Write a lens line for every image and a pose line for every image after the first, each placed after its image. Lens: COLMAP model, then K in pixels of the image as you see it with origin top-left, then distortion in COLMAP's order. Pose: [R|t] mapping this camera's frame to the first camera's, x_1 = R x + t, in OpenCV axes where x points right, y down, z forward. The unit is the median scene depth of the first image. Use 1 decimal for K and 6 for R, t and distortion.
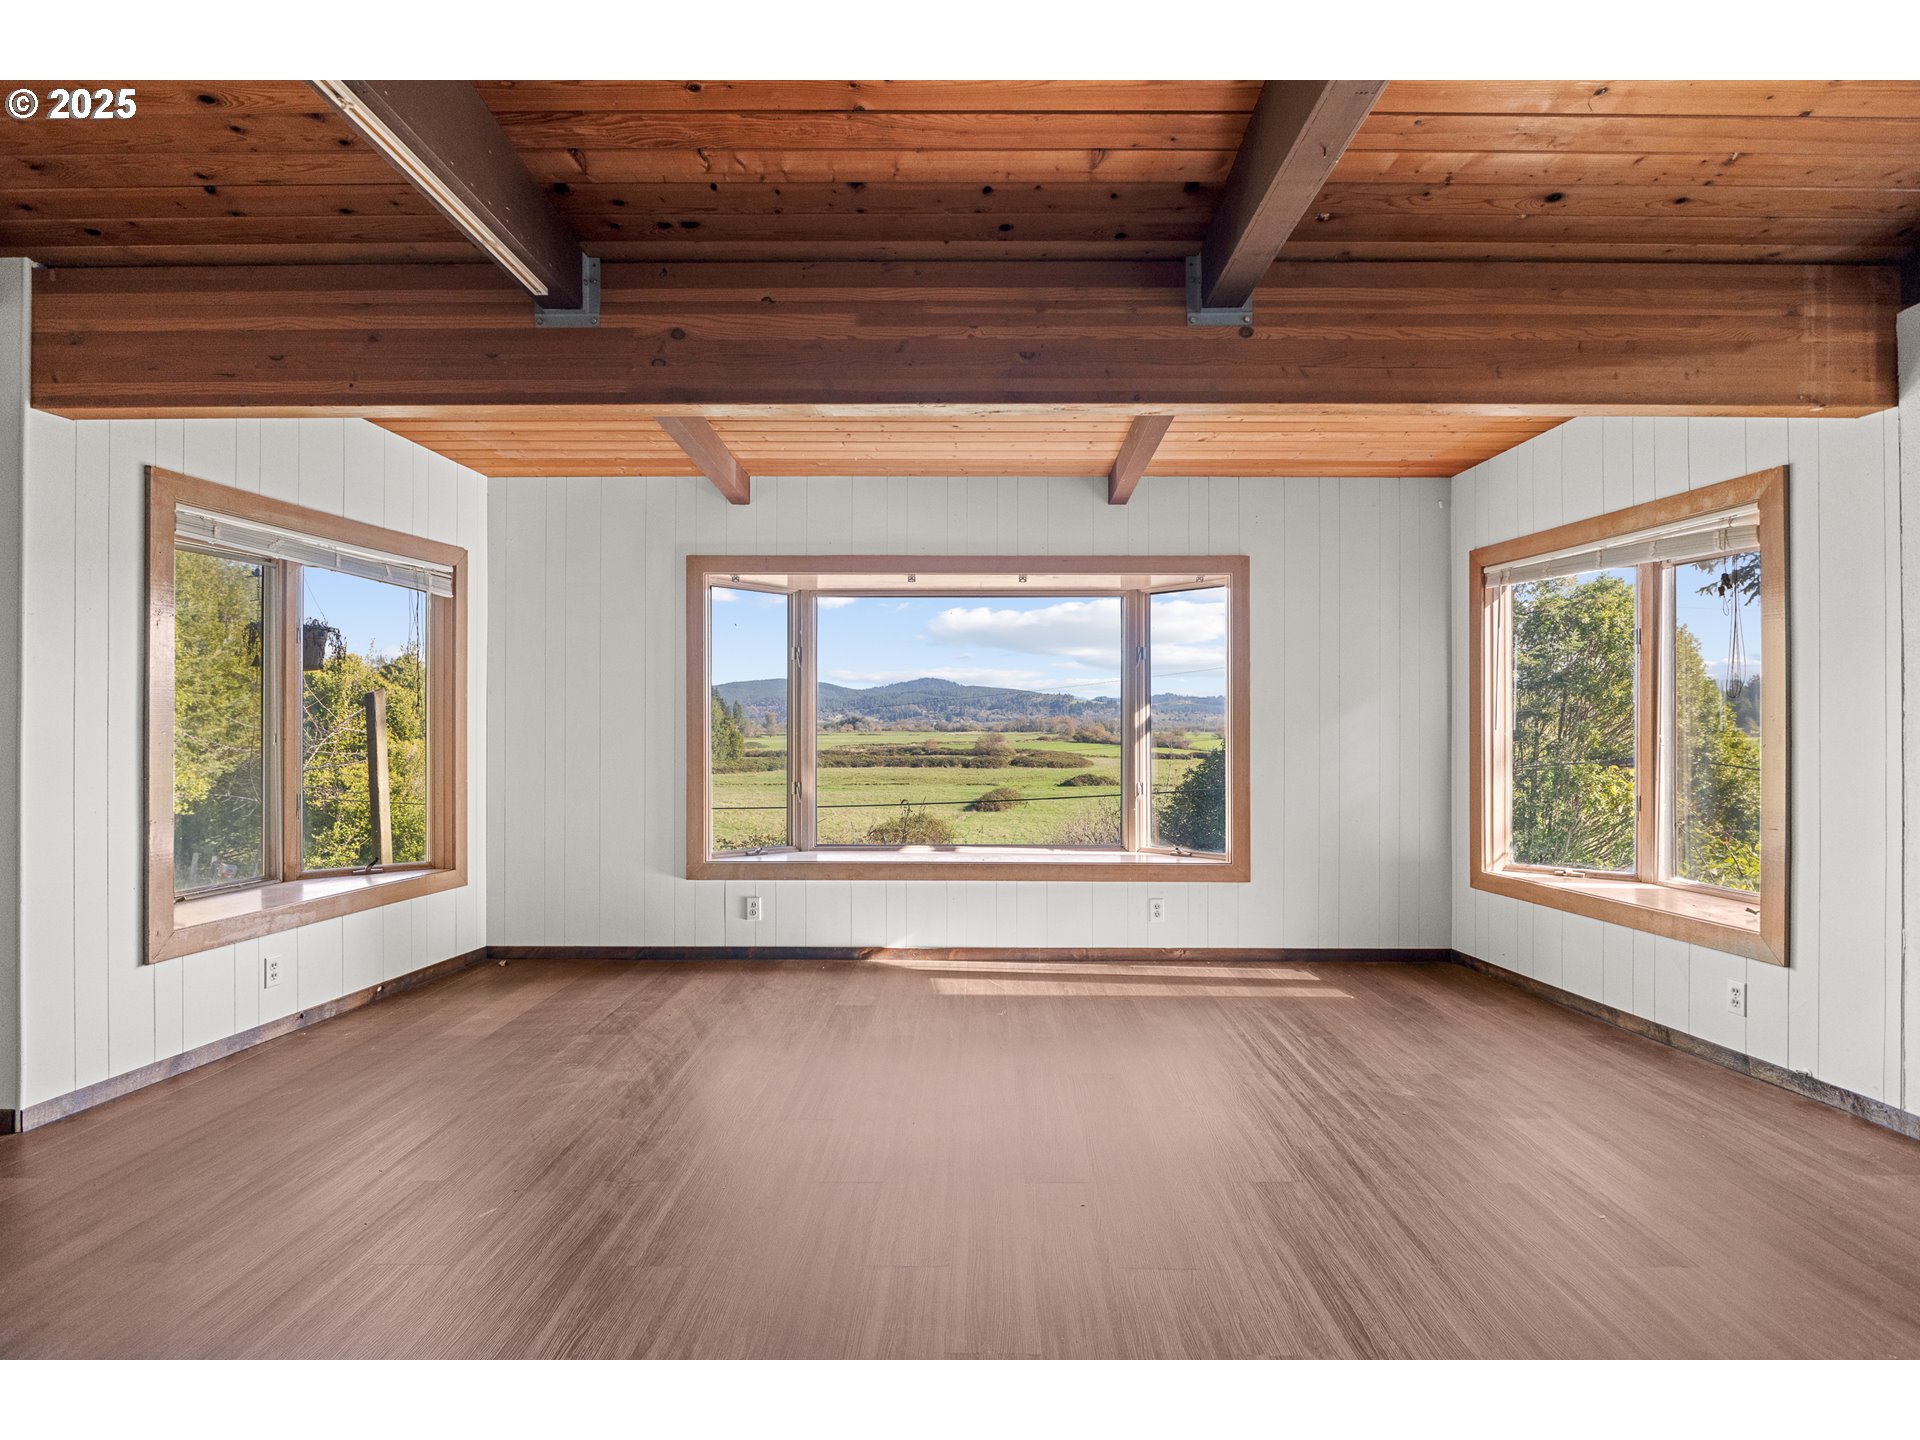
lens RADIAL K [[993.5, 0, 970.5], [0, 993.5, 722.3], [0, 0, 1]] dist [-0.013138, 0.000561]
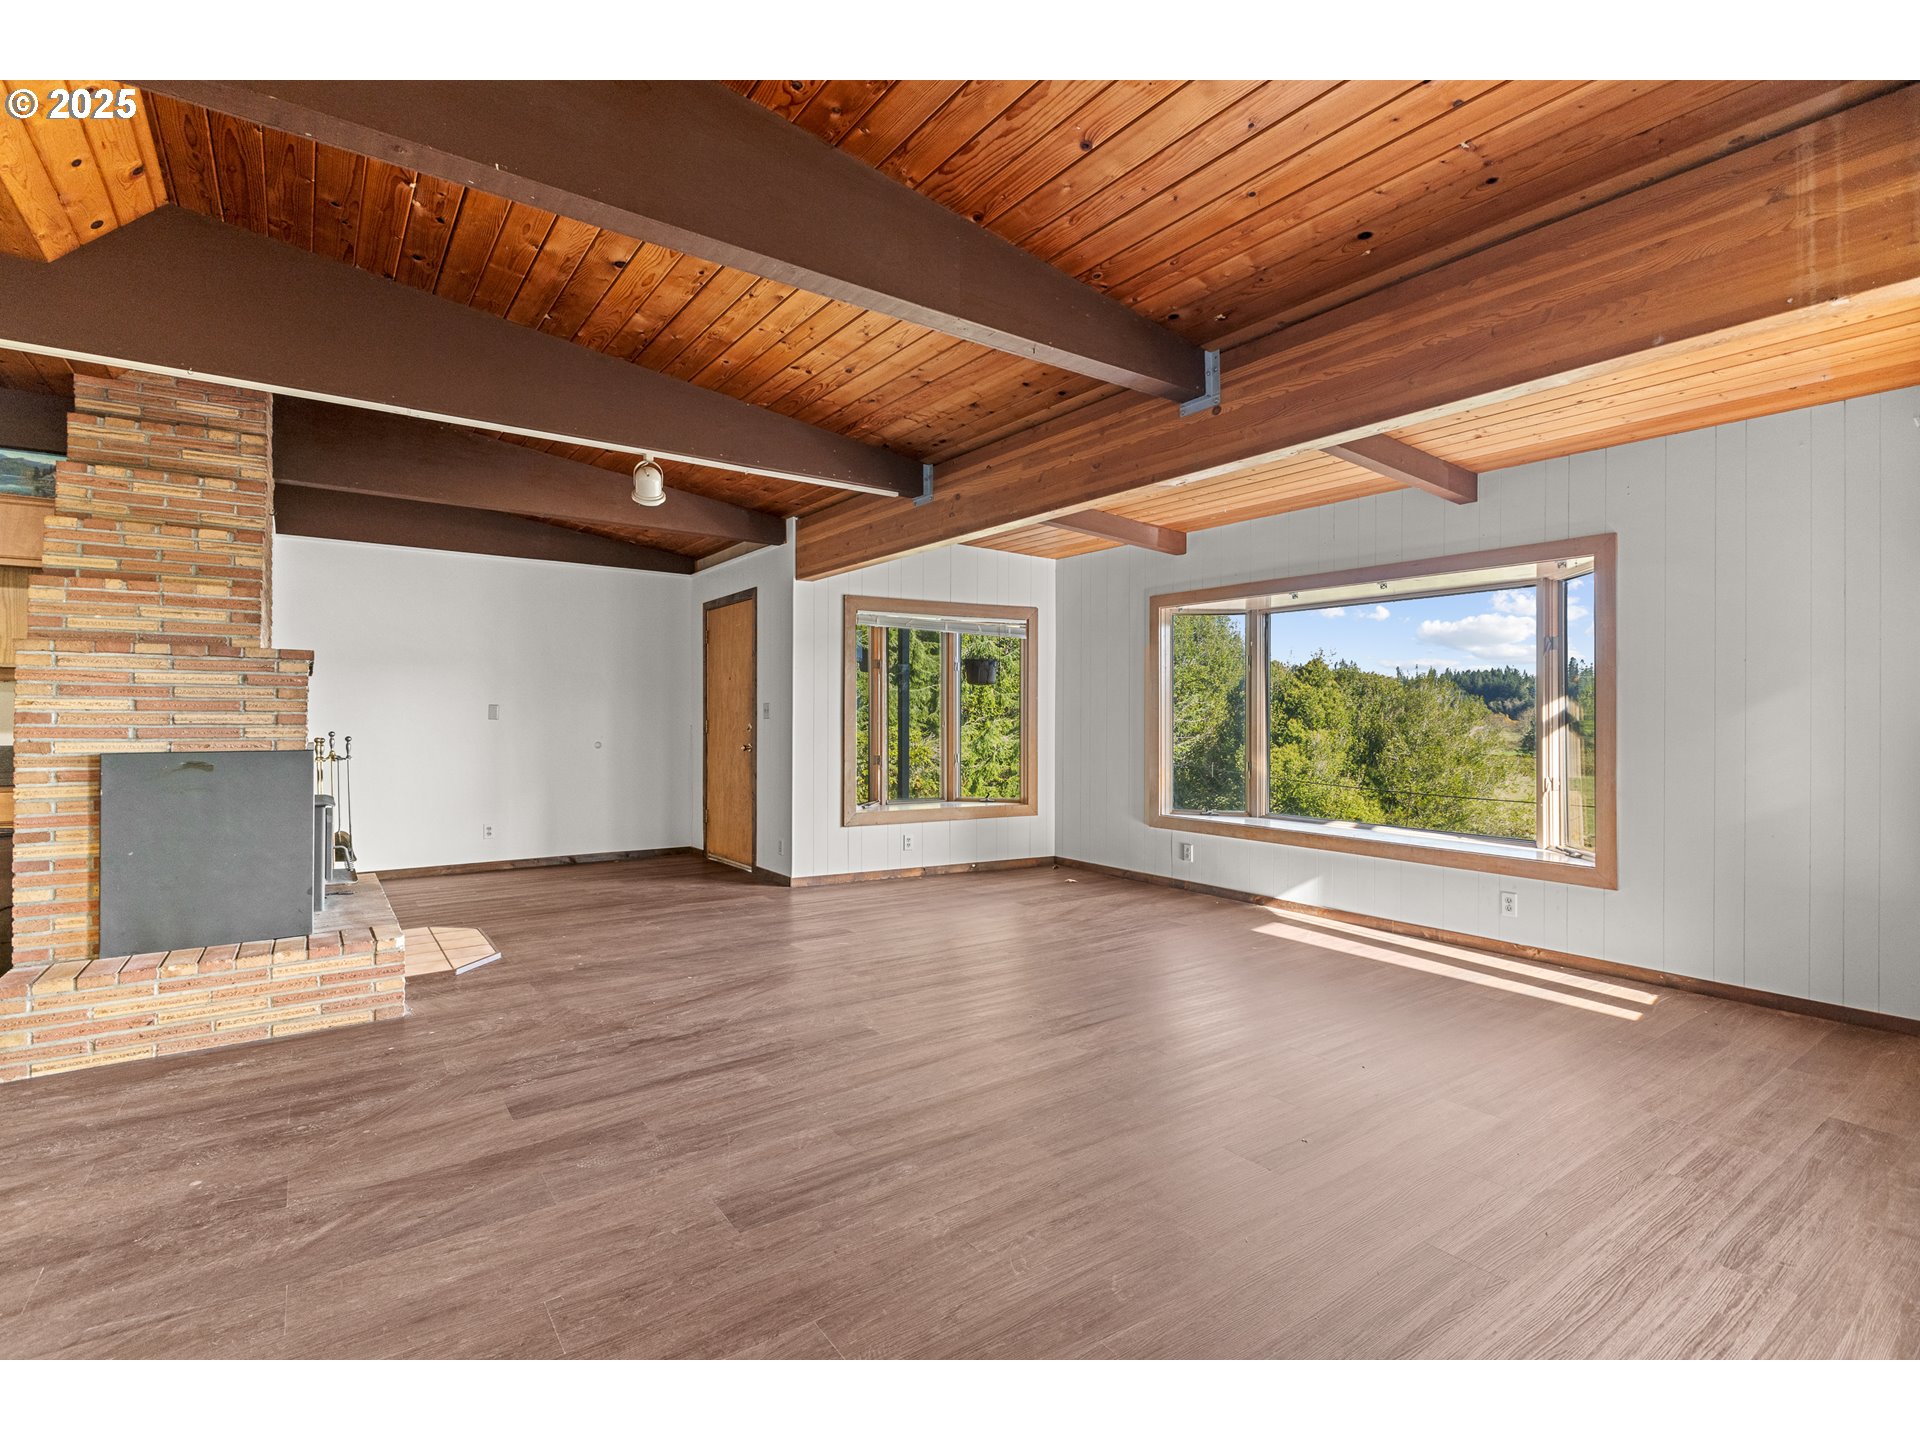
lens RADIAL K [[913.0, 0, 960.0], [0, 913.0, 720.0], [0, 0, 1]] dist [-0.000767, 0.000039]
pose [[0.587955, 0.005278, -0.808876, 0.605413], [-0.001439, 0.999984, 0.005479, 0.000751], [0.808892, -0.002057, 0.587953, 0.019869]]
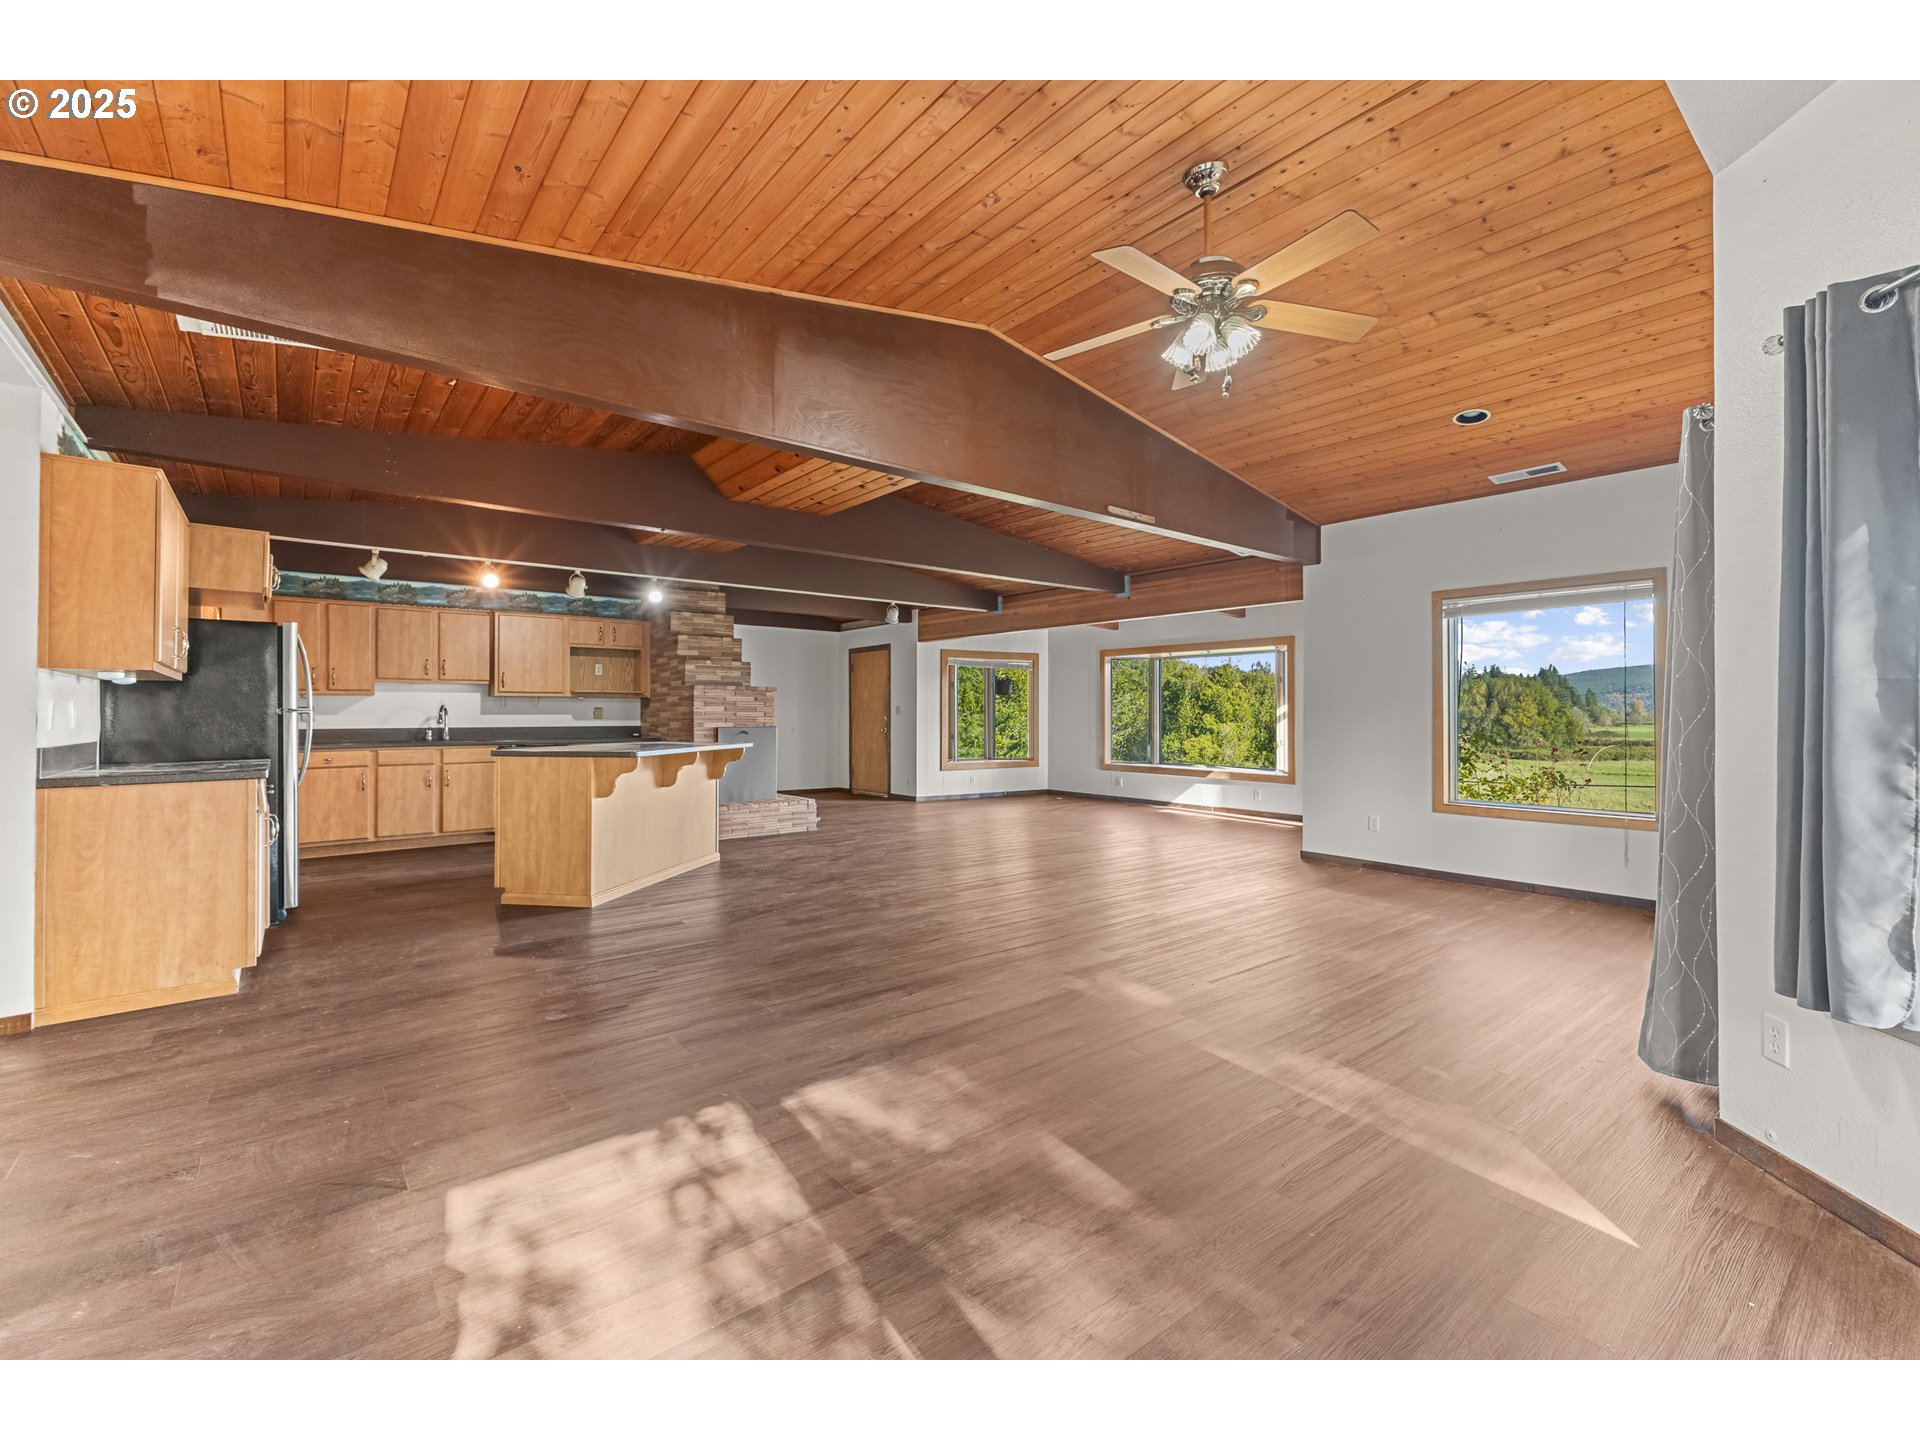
lens RADIAL K [[830.1, 0, 969.9], [0, 830.1, 715.8], [0, 0, 1]] dist [0.001010, -0.000075]
pose [[0.637842, 0.005351, -0.770148, 1.241205], [-0.000860, 0.999980, 0.006235, -0.003322], [0.770166, -0.003315, 0.637834, -0.726012]]
